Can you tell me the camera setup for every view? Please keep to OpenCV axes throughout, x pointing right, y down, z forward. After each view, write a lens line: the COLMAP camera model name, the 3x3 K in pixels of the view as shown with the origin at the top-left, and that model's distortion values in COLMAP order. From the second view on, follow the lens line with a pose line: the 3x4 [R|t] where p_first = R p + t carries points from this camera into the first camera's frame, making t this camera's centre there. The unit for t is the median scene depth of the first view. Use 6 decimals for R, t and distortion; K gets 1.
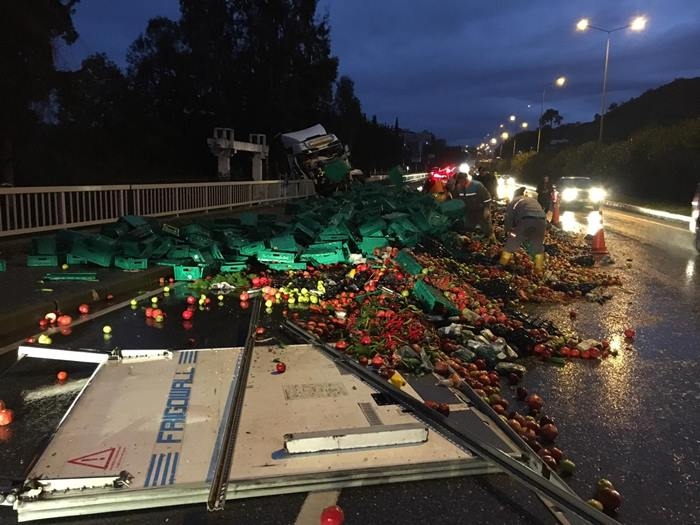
lens RADIAL K [[593.5, 0, 350.0], [0, 593.5, 262.5], [0, 0, 1]] dist [0.081343, -0.111821]
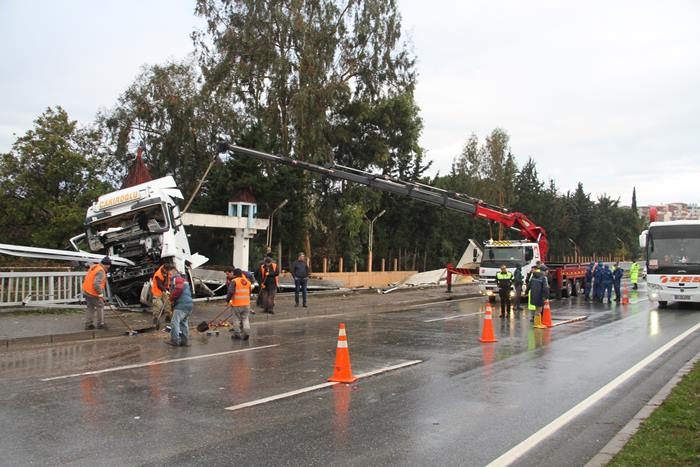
lens RADIAL K [[655.5, 0, 349.8], [0, 655.5, 263.4], [0, 0, 1]] dist [-0.140389, 0.266144]
pose [[0.914371, 0.015844, -0.404567, 1.004509], [-0.074621, 0.988711, -0.129931, -0.234833], [0.397941, 0.148994, 0.905231, 1.526528]]
